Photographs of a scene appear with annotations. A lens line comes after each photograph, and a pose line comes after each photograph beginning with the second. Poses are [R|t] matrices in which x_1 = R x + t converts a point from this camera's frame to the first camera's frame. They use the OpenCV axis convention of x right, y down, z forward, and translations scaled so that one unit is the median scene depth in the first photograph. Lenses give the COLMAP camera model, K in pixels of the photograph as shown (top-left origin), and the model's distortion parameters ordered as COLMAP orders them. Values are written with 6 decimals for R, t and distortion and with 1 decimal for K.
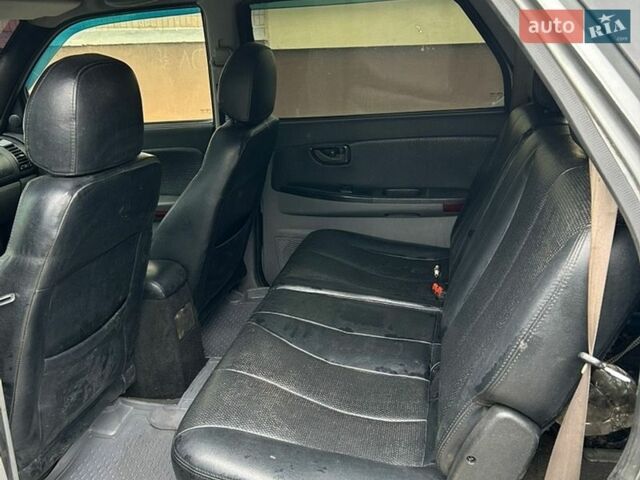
lens RADIAL K [[647.1, 0, 320.0], [0, 647.1, 240.0], [0, 0, 1]] dist [0.044911, -0.035303]
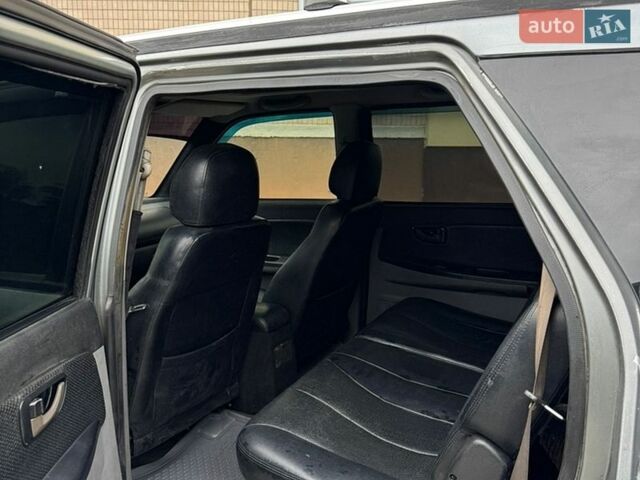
lens RADIAL K [[590.0, 0, 314.2], [0, 590.0, 240.4], [0, 0, 1]] dist [0.157704, -0.303290]
pose [[0.962982, 0.083788, -0.256213, 0.152326], [-0.115179, 0.987229, -0.110055, 0.034481], [0.243719, 0.135491, 0.960335, -0.132955]]
